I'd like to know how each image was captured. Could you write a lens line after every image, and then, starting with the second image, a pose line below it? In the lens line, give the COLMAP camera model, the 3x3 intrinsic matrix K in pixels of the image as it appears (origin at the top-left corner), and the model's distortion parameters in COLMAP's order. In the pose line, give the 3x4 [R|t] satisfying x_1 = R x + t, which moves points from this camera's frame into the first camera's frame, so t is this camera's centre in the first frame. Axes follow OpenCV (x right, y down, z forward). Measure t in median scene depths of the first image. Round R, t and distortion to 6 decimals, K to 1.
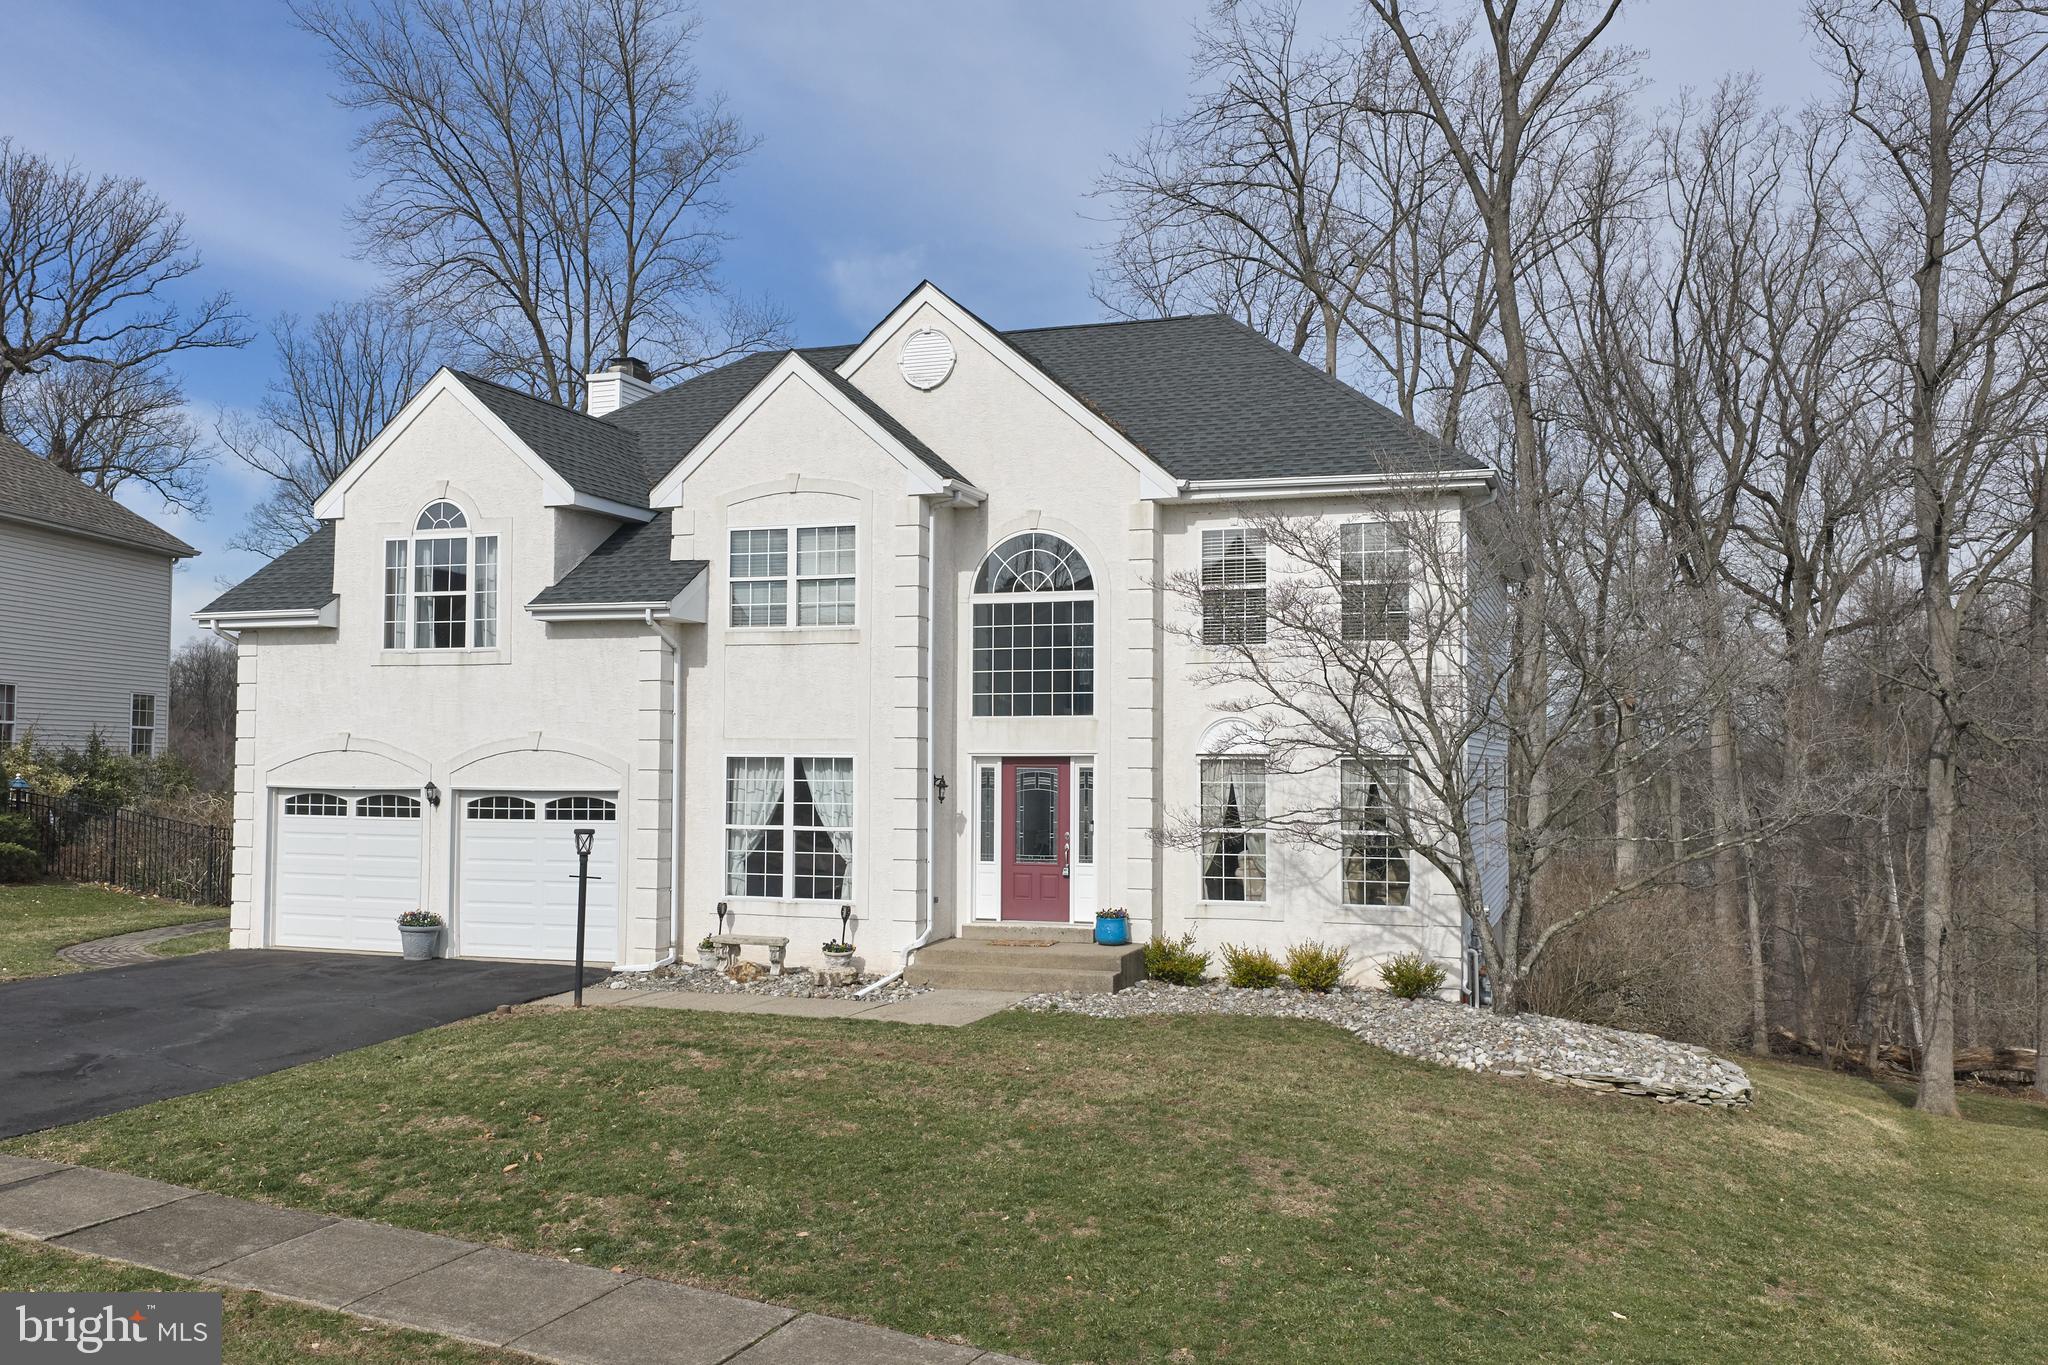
lens RADIAL K [[1671.1, 0, 1025.9], [0, 1671.1, 697.3], [0, 0, 1]] dist [0.016156, -0.021625]
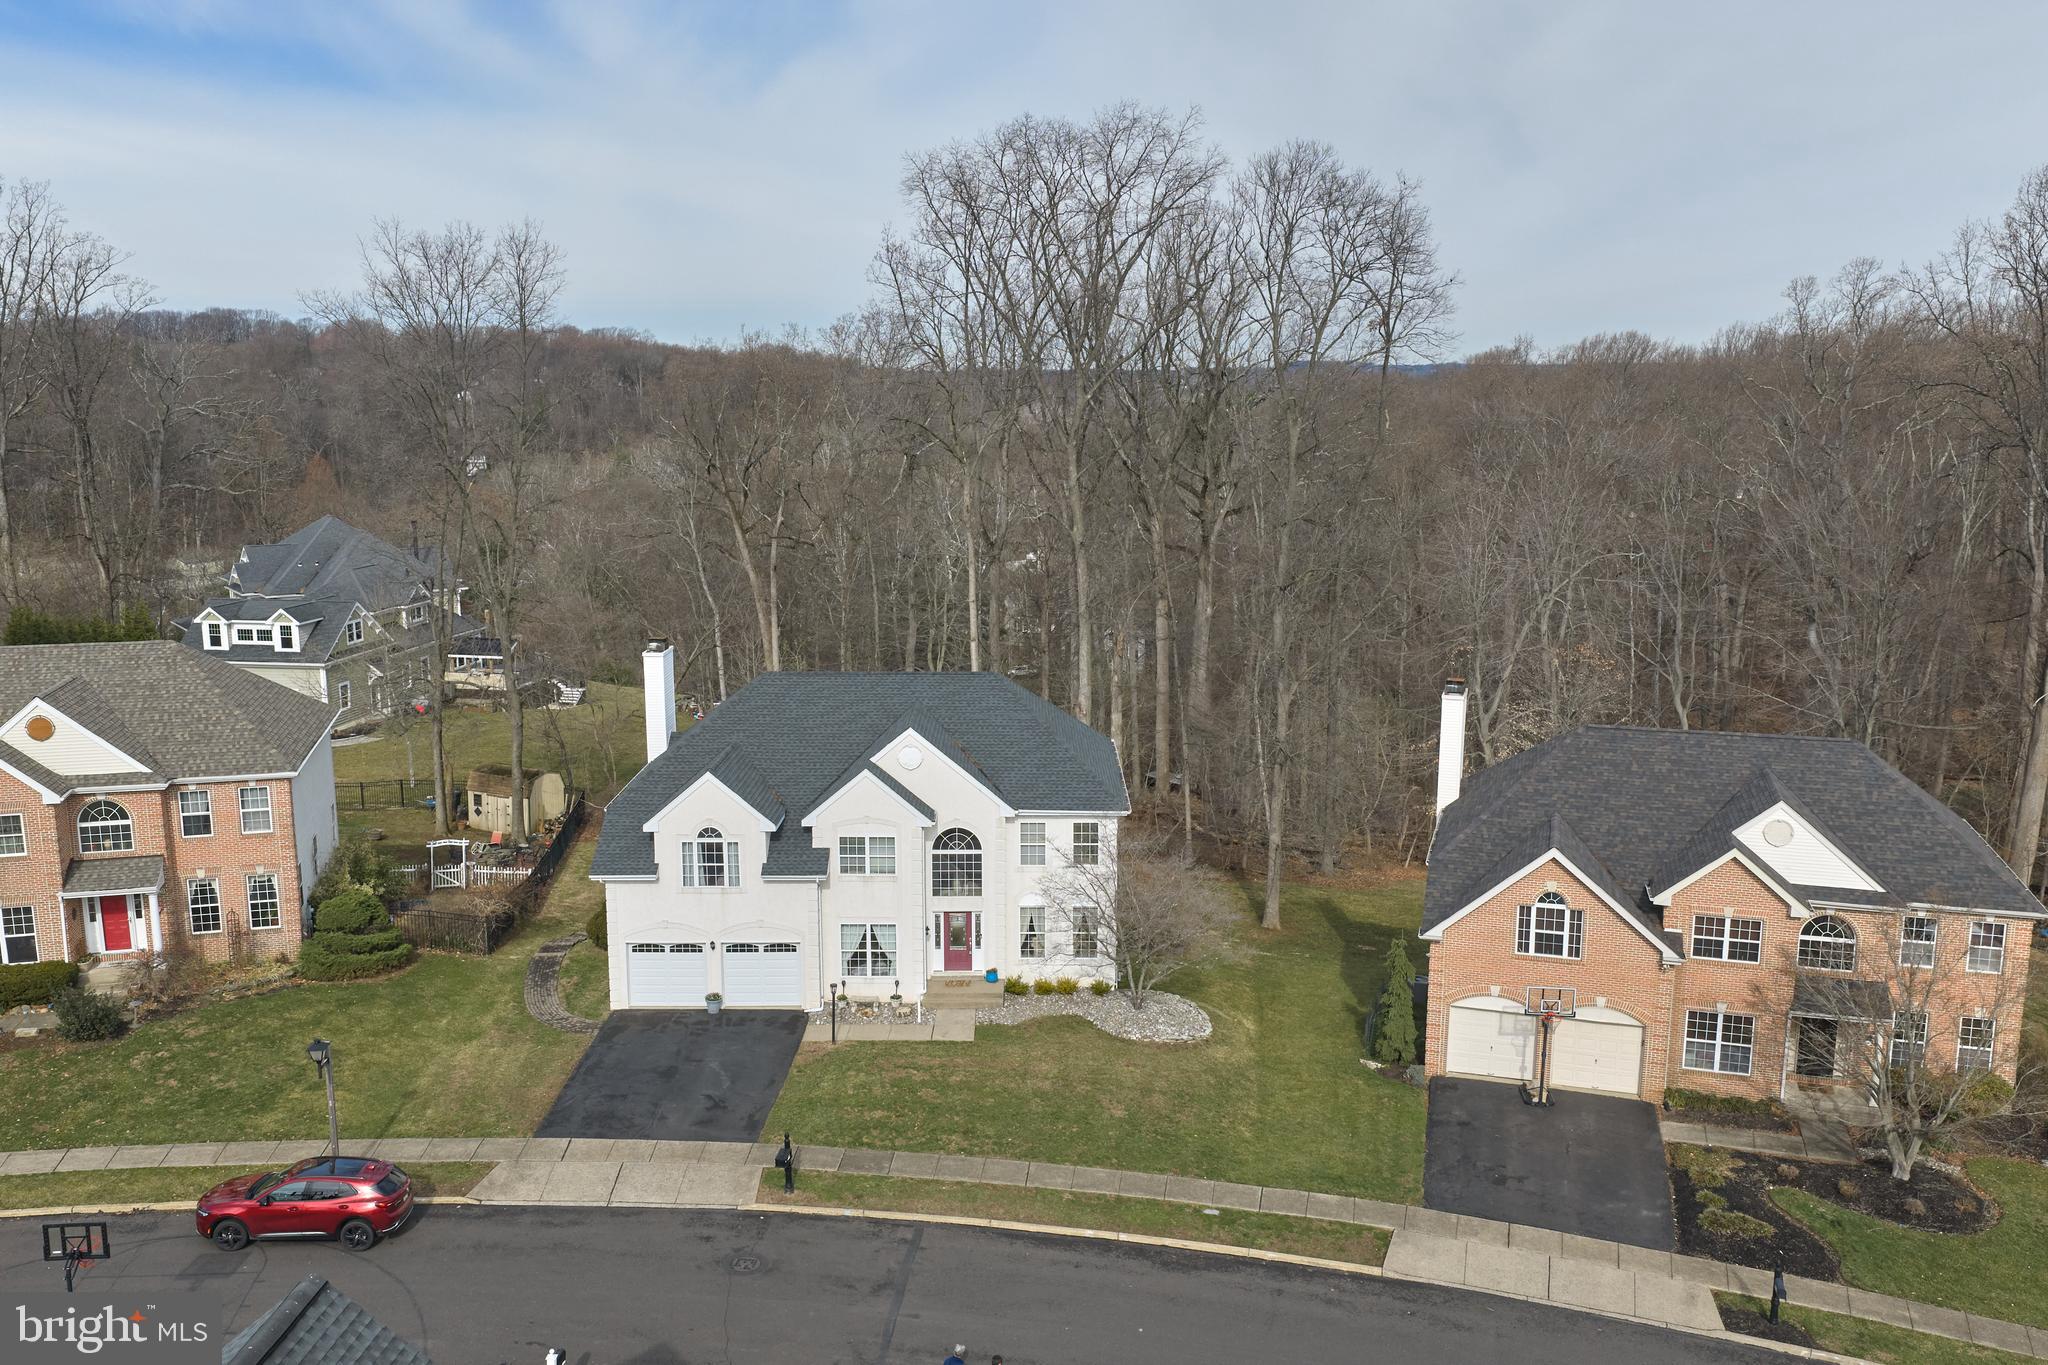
lens RADIAL K [[1671.1, 0, 1028.6], [0, 1671.1, 680.3], [0, 0, 1]] dist [0.016156, -0.021625]
pose [[0.943925, -0.062770, 0.324138, -0.704362], [-0.009546, 0.976161, 0.216836, -0.871072], [-0.330022, -0.207771, 0.920824, -1.336080]]
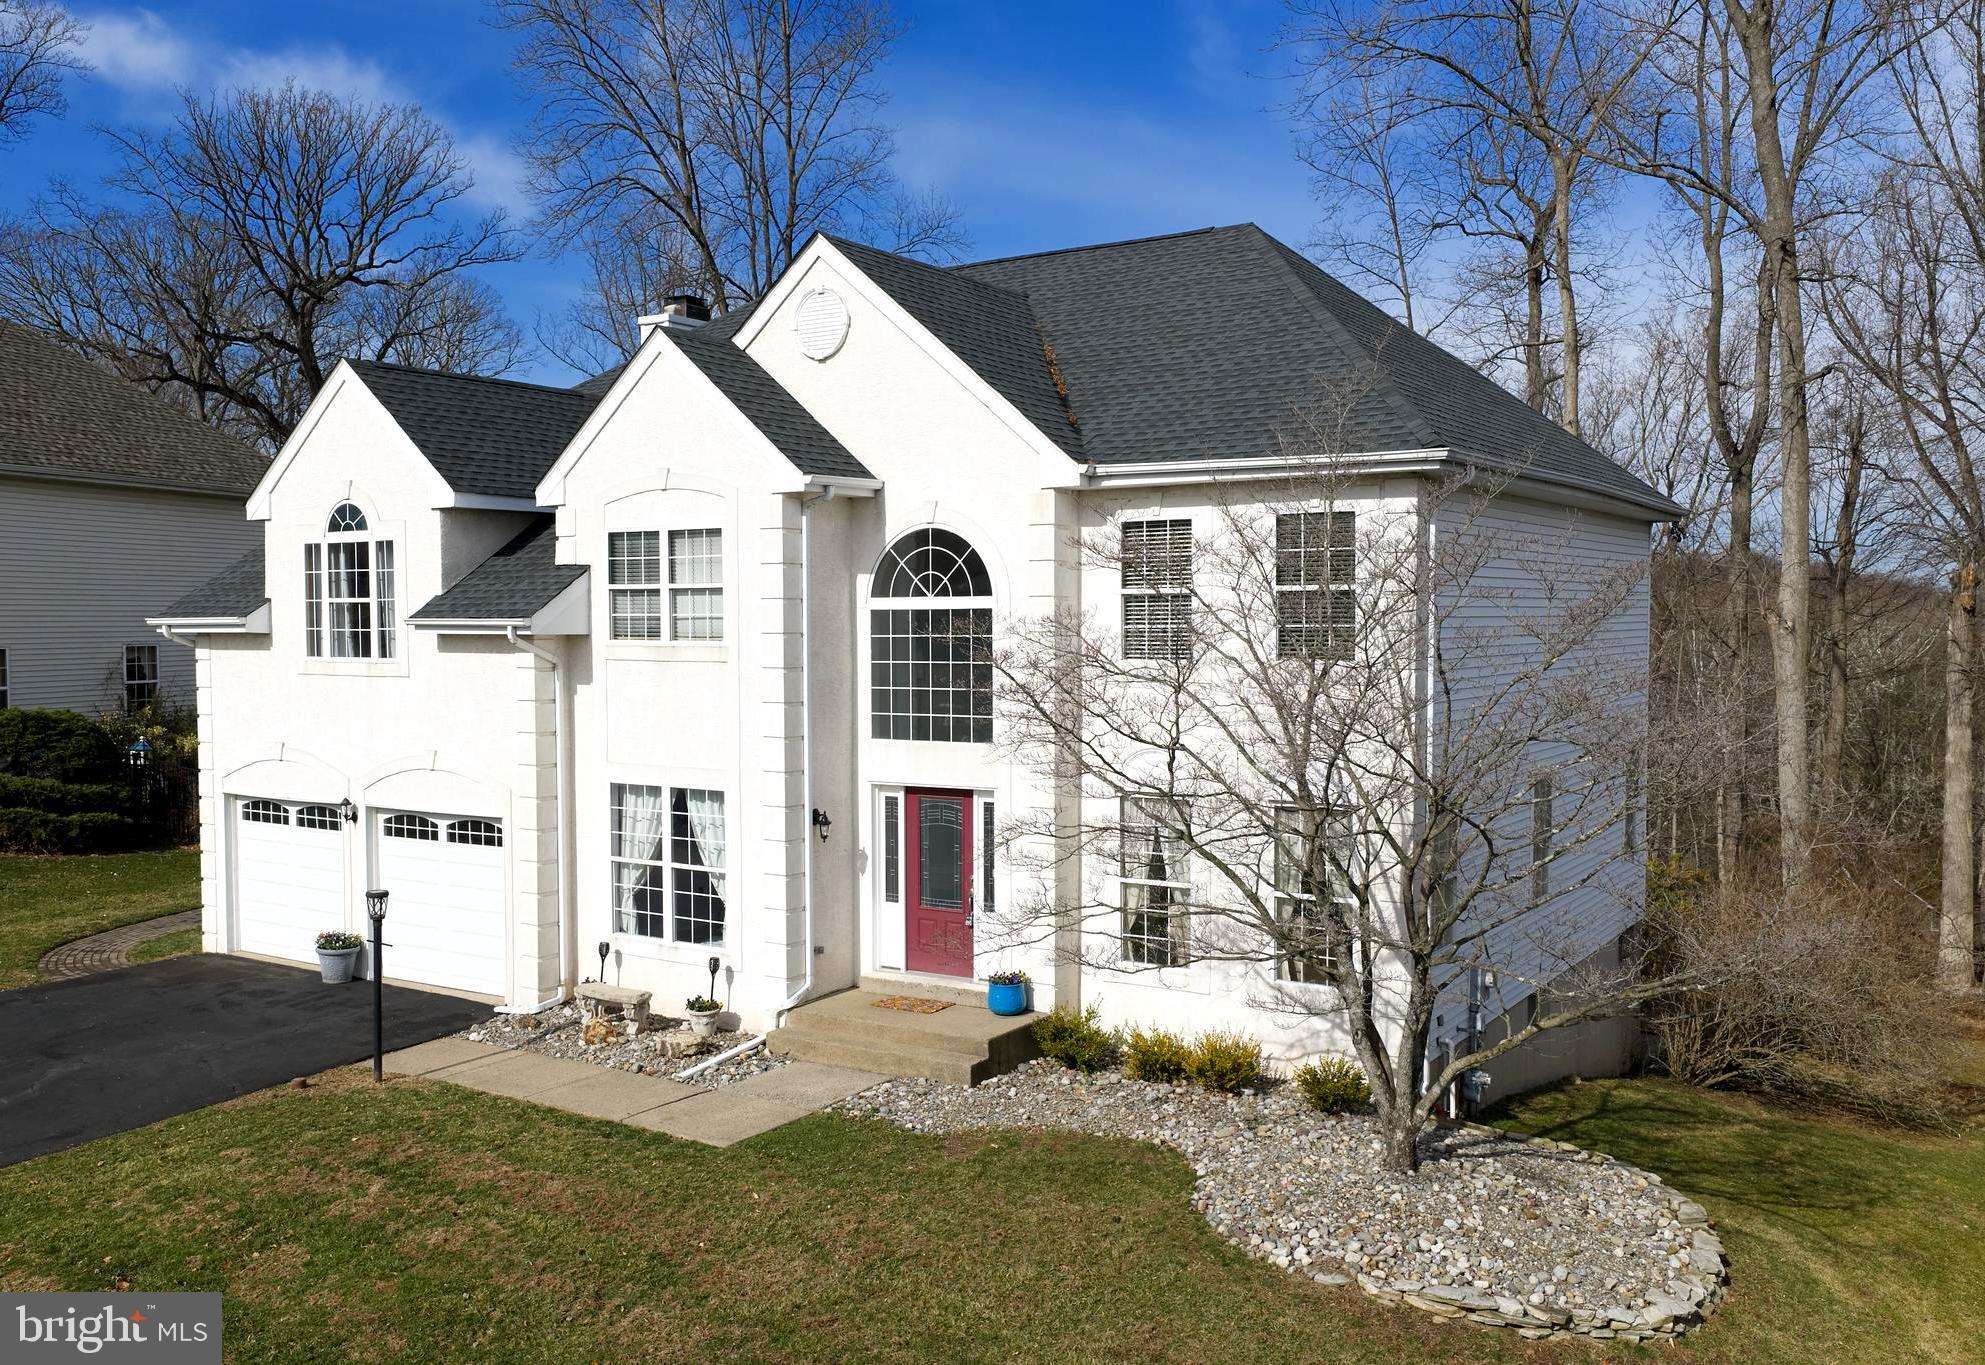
lens RADIAL K [[1685.0, 0, 958.0], [0, 1685.0, 693.8], [0, 0, 1]] dist [0.000002, 0.007097]
pose [[0.966881, 0.001651, -0.255222, 0.238431], [0.019924, 0.996439, 0.081925, -0.083907], [0.254449, -0.084297, 0.963405, 0.166863]]
